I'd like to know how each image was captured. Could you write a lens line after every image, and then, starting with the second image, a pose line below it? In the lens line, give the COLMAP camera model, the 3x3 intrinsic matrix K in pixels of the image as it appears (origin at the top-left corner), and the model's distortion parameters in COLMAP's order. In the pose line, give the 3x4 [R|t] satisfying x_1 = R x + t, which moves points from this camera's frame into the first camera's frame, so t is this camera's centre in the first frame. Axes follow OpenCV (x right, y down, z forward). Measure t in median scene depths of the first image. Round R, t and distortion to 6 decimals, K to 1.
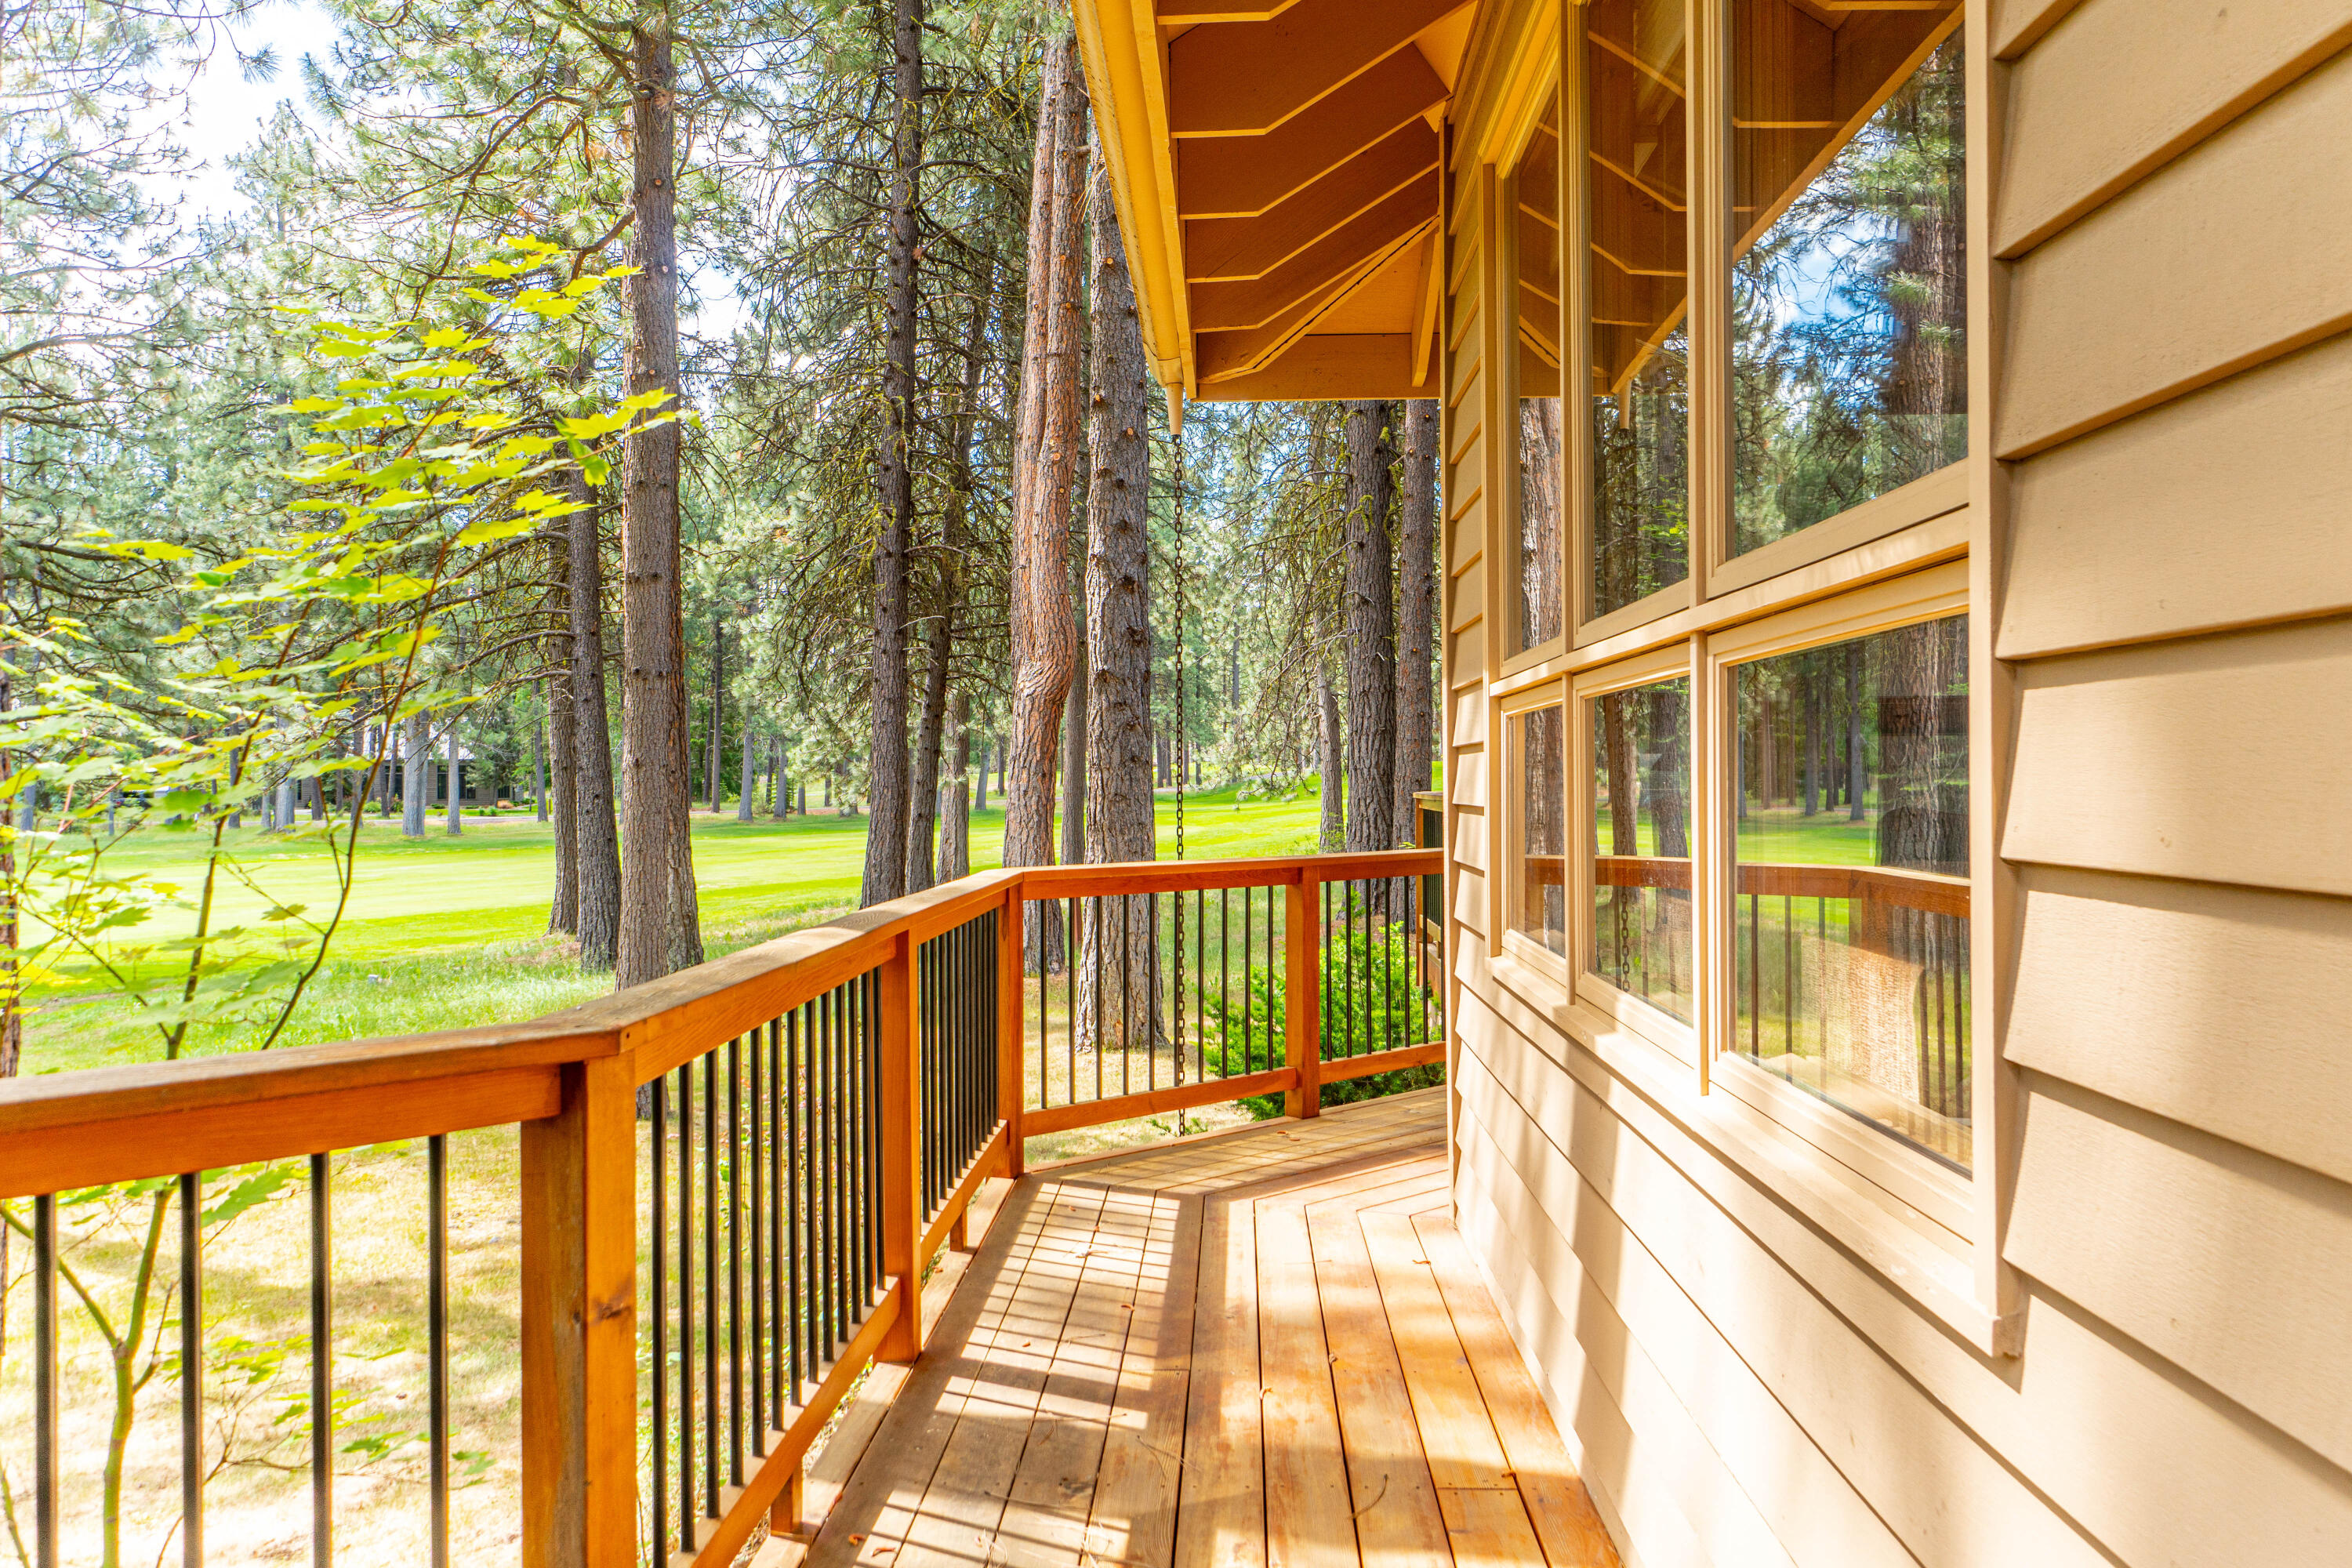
lens RADIAL K [[1801.1, 0, 1170.0], [0, 1801.1, 781.3], [0, 0, 1]] dist [0.003194, -0.002473]
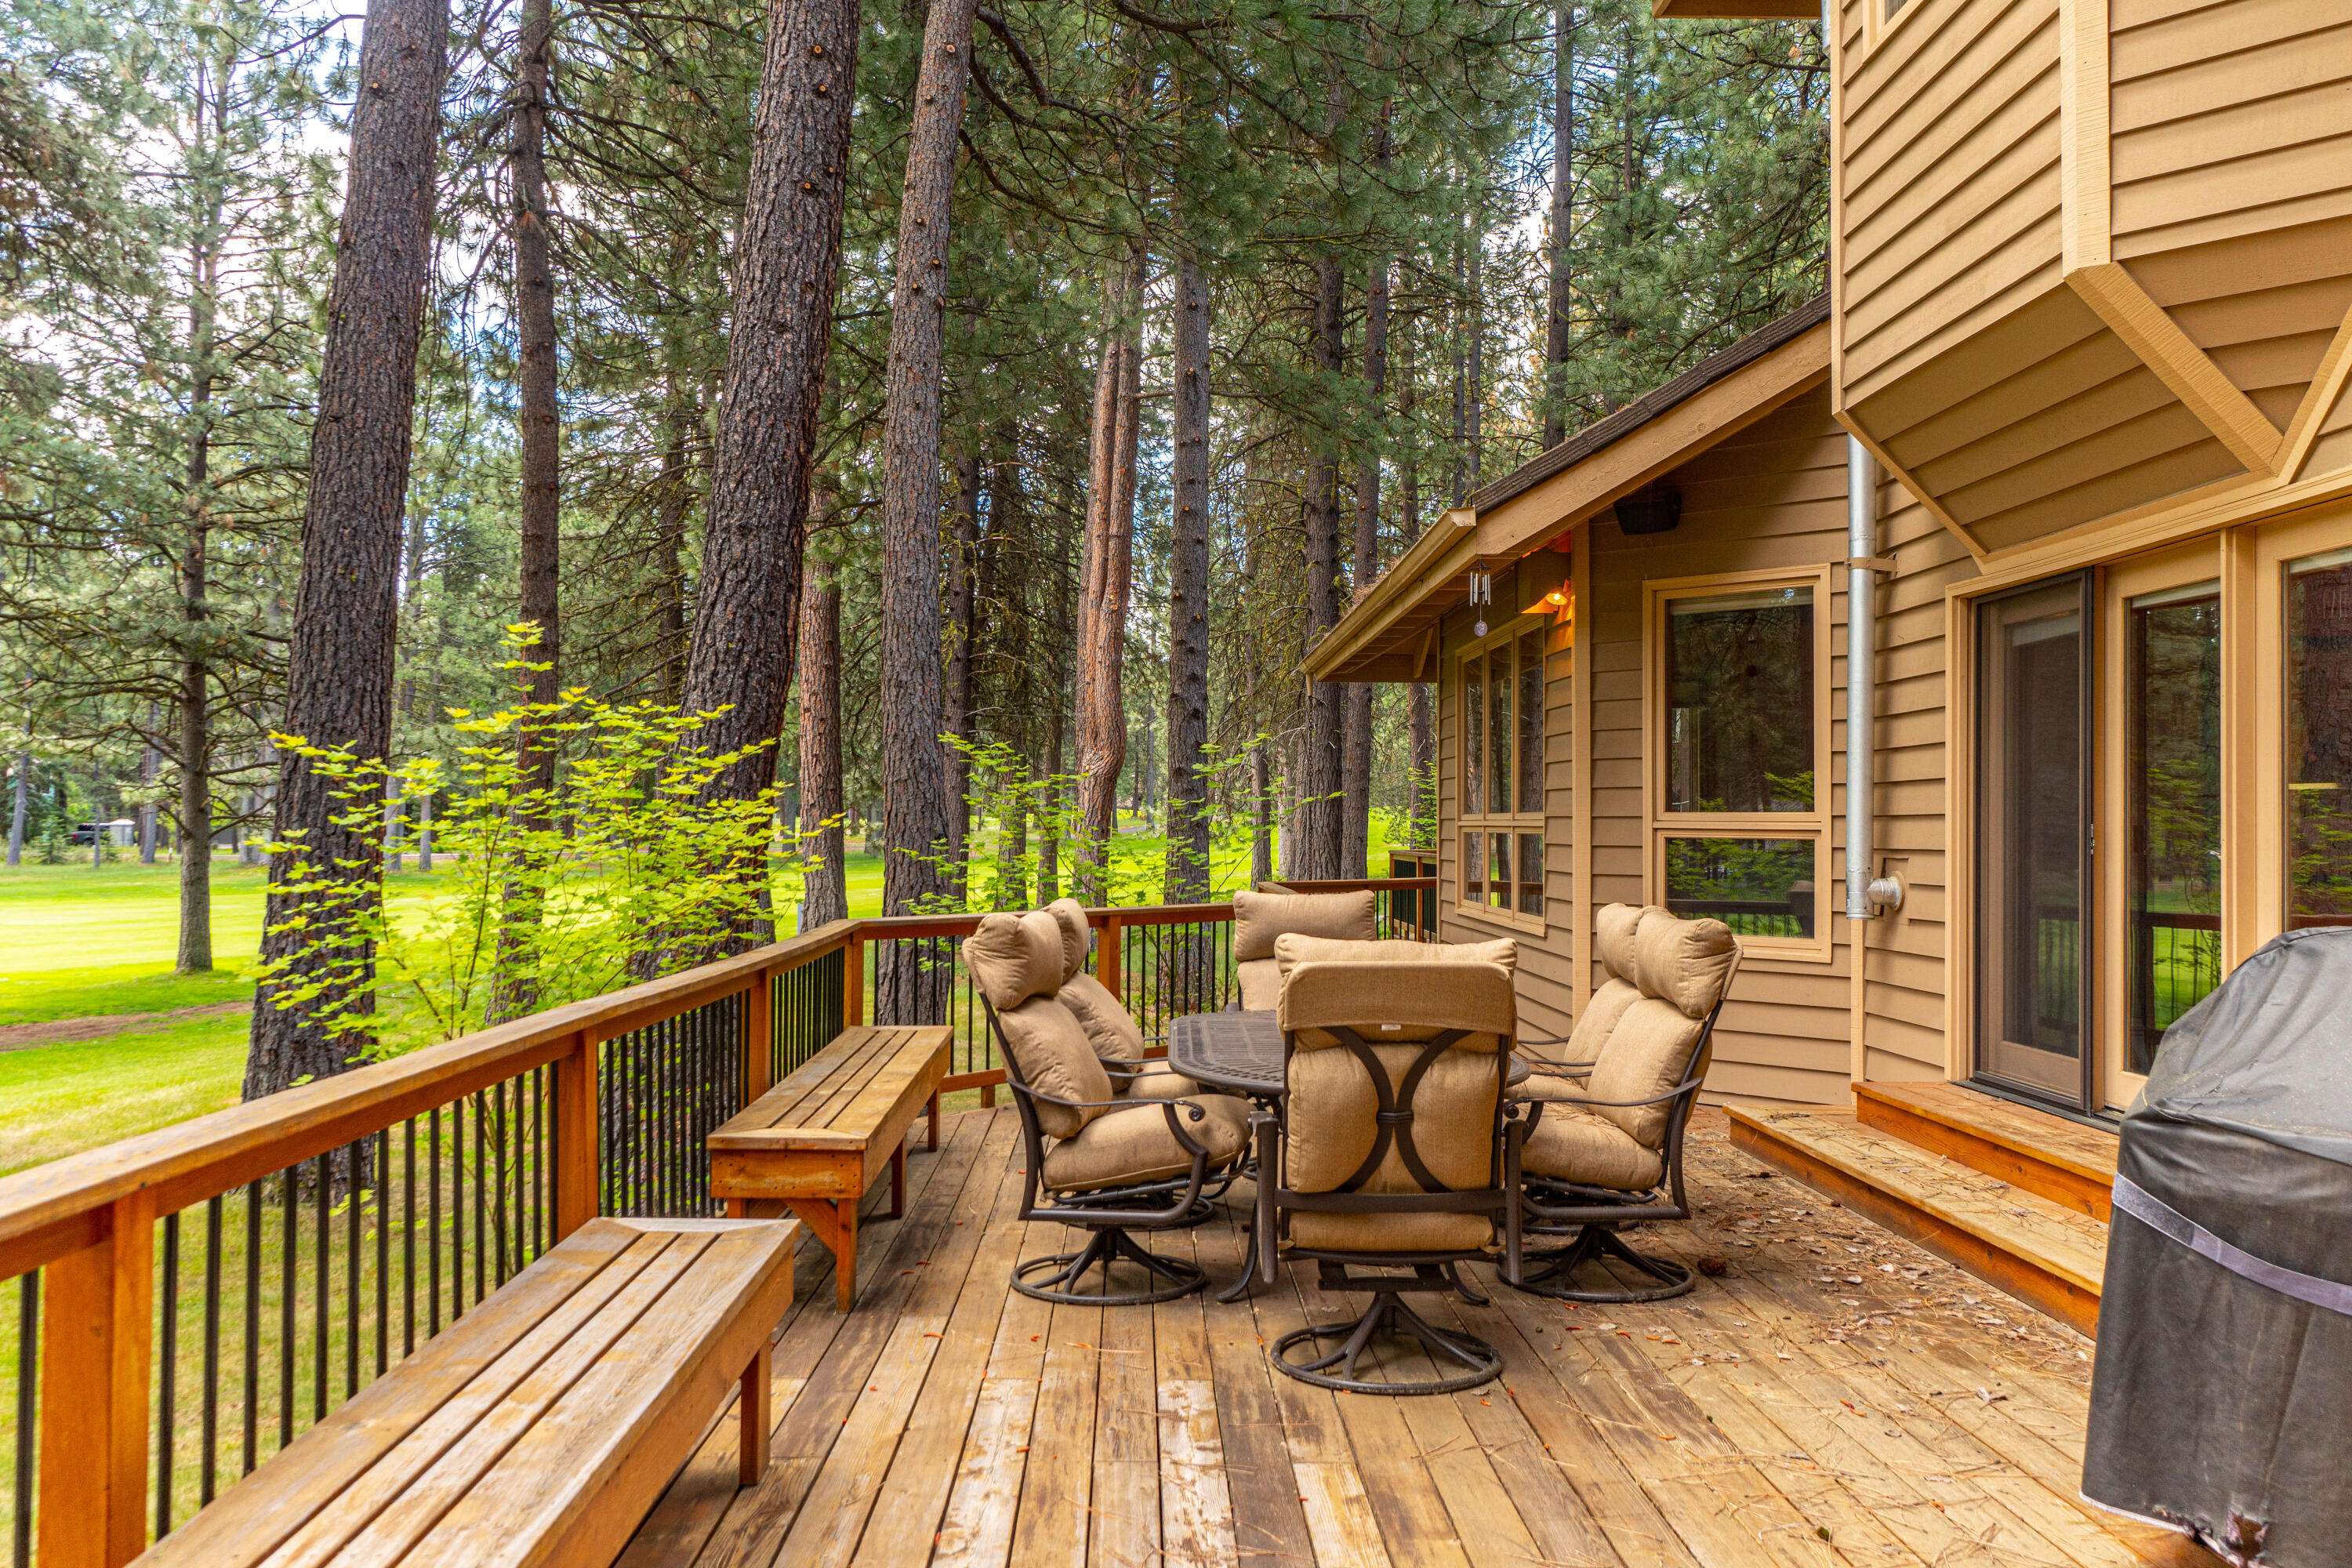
lens RADIAL K [[1801.1, 0, 1180.6], [0, 1801.1, 797.8], [0, 0, 1]] dist [0.003194, -0.002473]
pose [[0.997804, 0.012962, 0.064950, -0.099400], [-0.012121, 0.999838, -0.013316, -0.010775], [-0.065112, 0.012500, 0.997800, -0.413271]]
